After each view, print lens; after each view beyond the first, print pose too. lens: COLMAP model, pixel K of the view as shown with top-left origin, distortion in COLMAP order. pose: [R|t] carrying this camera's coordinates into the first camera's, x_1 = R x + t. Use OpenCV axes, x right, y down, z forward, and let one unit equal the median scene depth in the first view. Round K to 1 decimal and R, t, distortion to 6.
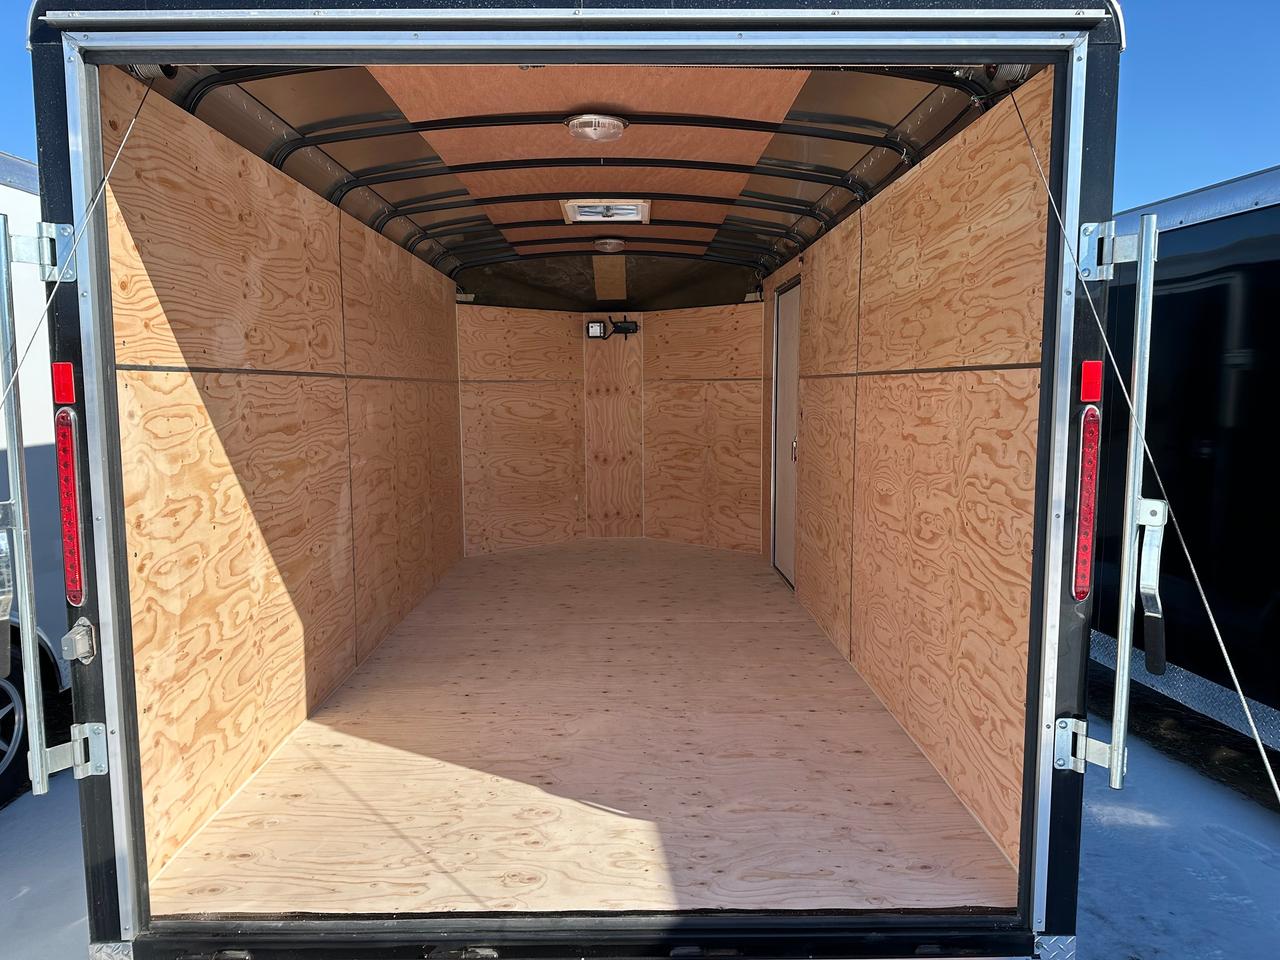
lens RADIAL K [[906.0, 0, 640.0], [0, 906.0, 480.0], [0, 0, 1]] dist [-0.009247, -0.003821]
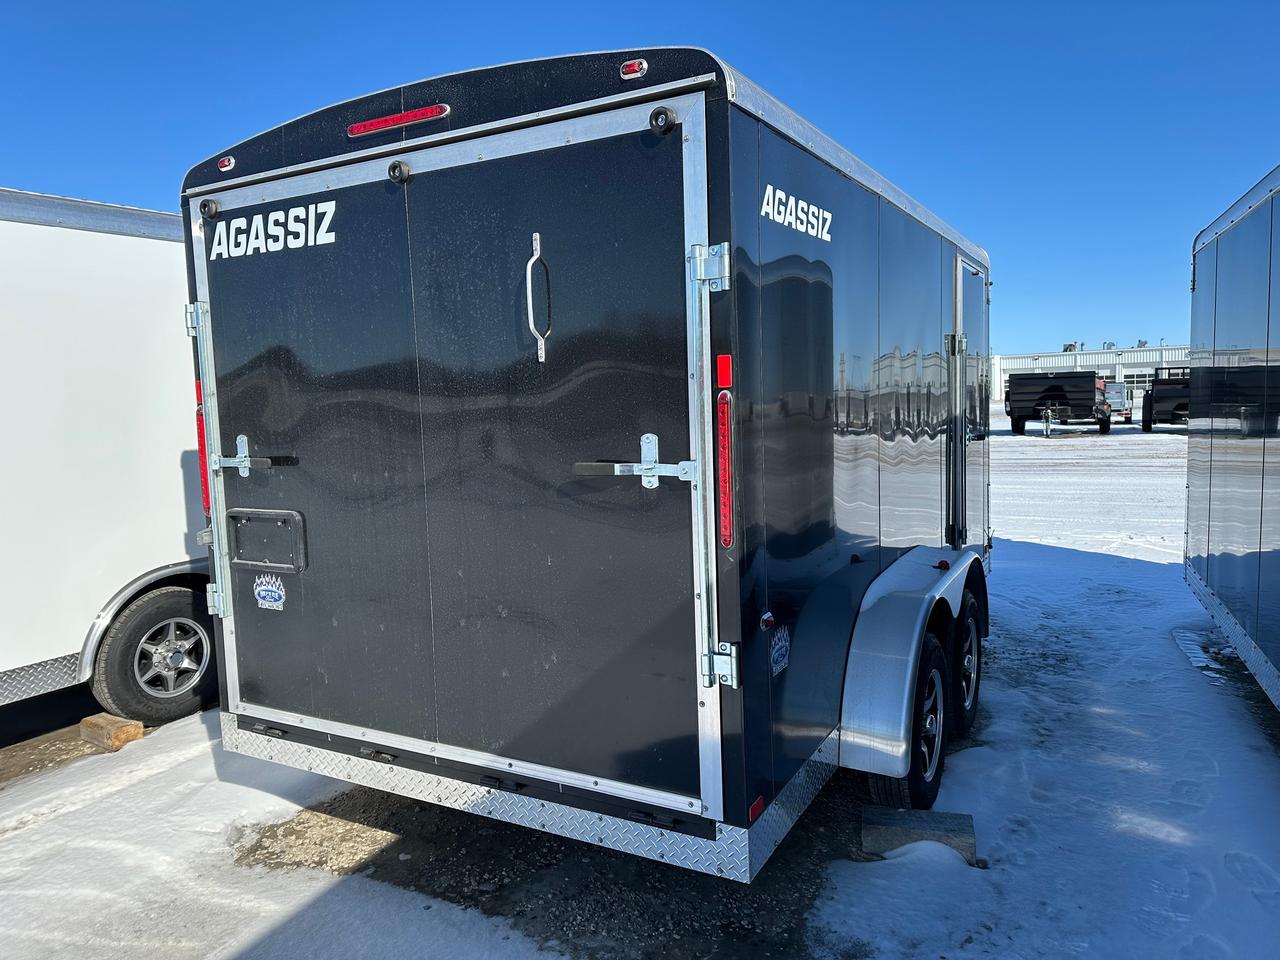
lens RADIAL K [[906.0, 0, 640.0], [0, 906.0, 480.0], [0, 0, 1]] dist [-0.009247, -0.003821]
pose [[0.868435, 0.023676, -0.495238, 0.384366], [-0.022237, 0.999714, 0.008799, 0.012412], [0.495305, 0.003371, 0.868713, -0.050676]]
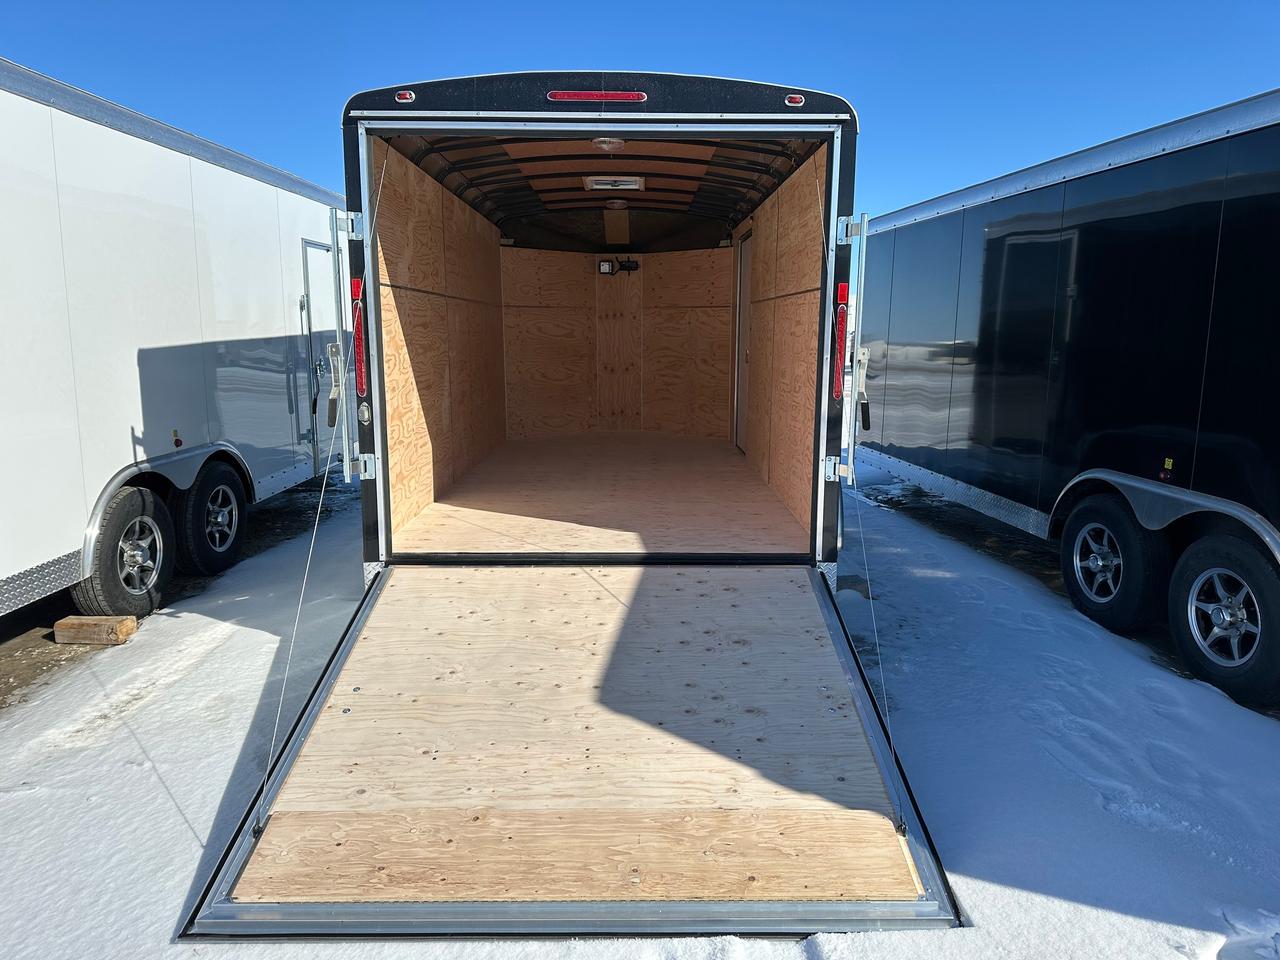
lens RADIAL K [[887.5, 0, 648.9], [0, 887.5, 493.9], [0, 0, 1]] dist [0.008878, -0.000762]
pose [[0.999962, 0.007915, 0.003565, 0.015861], [-0.008186, 0.996438, 0.083932, 0.071250], [-0.002888, -0.083958, 0.996465, -0.420920]]
